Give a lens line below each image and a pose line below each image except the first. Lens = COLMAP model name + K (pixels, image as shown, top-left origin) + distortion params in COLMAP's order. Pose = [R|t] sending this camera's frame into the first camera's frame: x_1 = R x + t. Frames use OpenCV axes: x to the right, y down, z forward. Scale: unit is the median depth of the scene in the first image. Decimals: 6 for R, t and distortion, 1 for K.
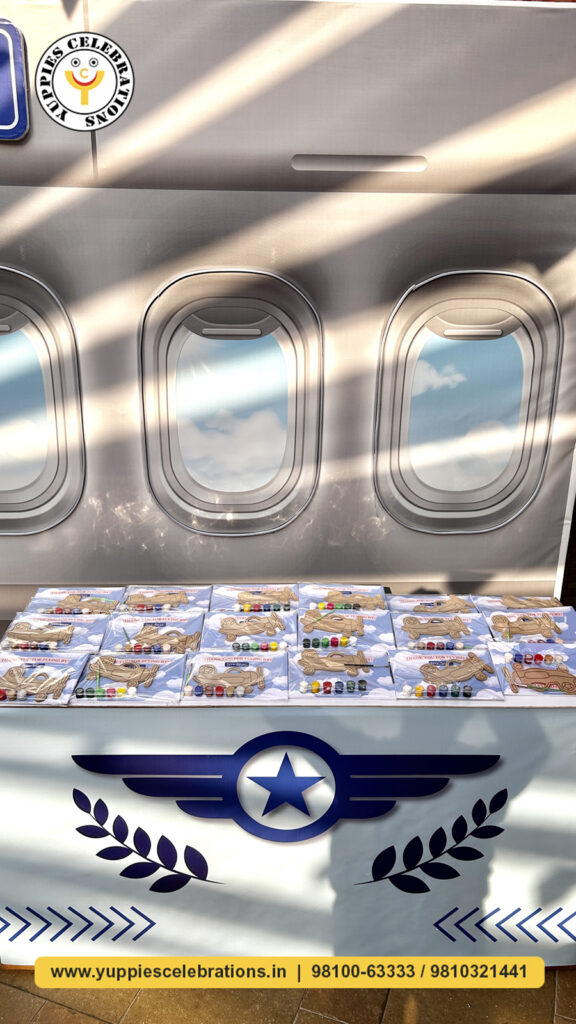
lens RADIAL K [[798.7, 0, 289.8], [0, 798.7, 543.4], [0, 0, 1]] dist [0.012177, -0.003627]
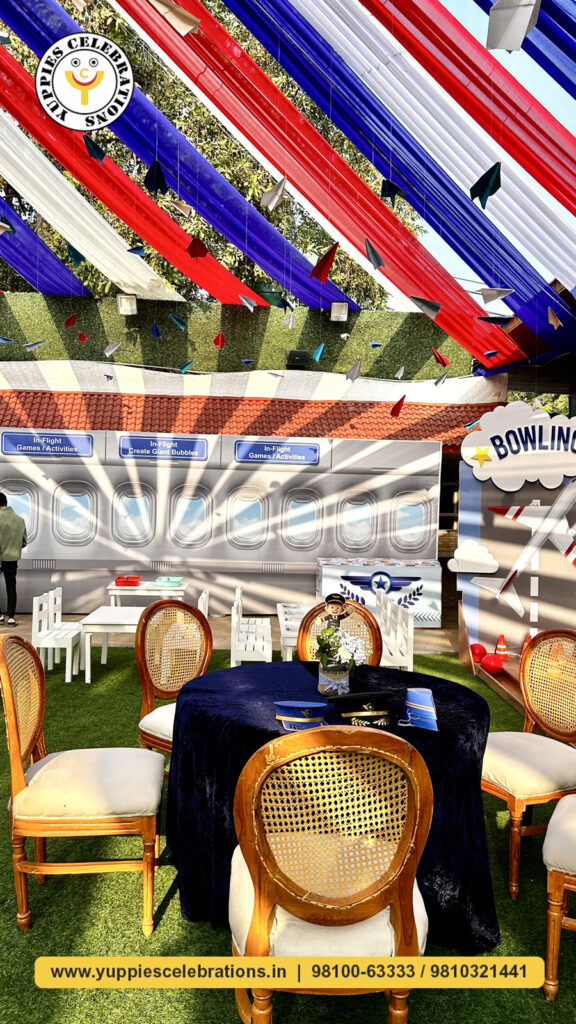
lens RADIAL K [[774.9, 0, 288.0], [0, 774.9, 512.0], [0, 0, 1]] dist [0.046726, -0.061209]
pose [[0.998100, 0.010408, 0.060737, -0.736091], [0.008812, 0.951396, -0.307844, 1.129876], [-0.060989, 0.307795, 0.949496, -3.125920]]
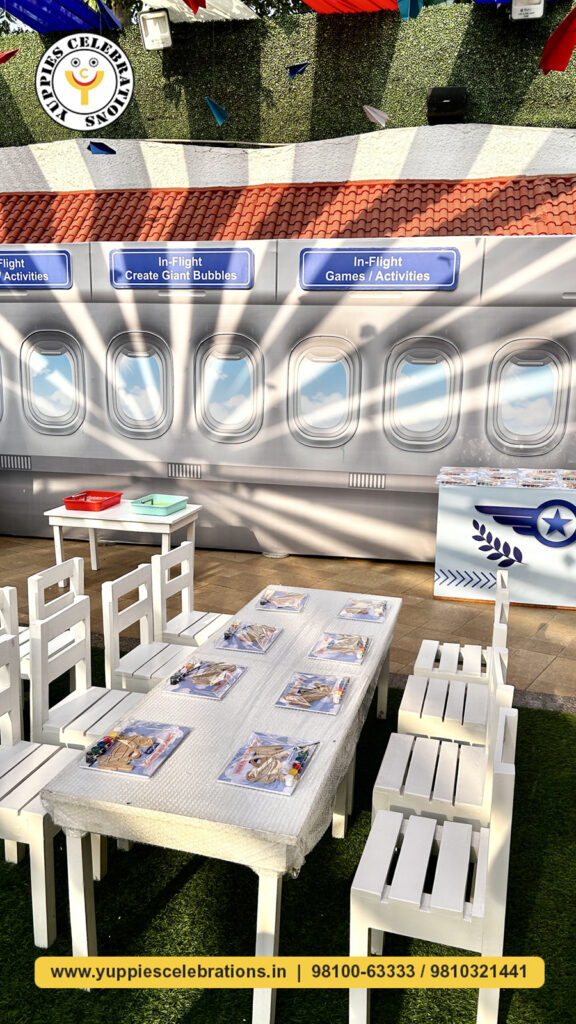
lens RADIAL K [[774.9, 0, 288.0], [0, 774.9, 512.0], [0, 0, 1]] dist [0.046726, -0.061209]
pose [[0.969980, 0.048982, -0.238200, -0.200400], [-0.083642, 0.986943, -0.137652, 0.548469], [0.228347, 0.153443, 0.961412, -1.317364]]
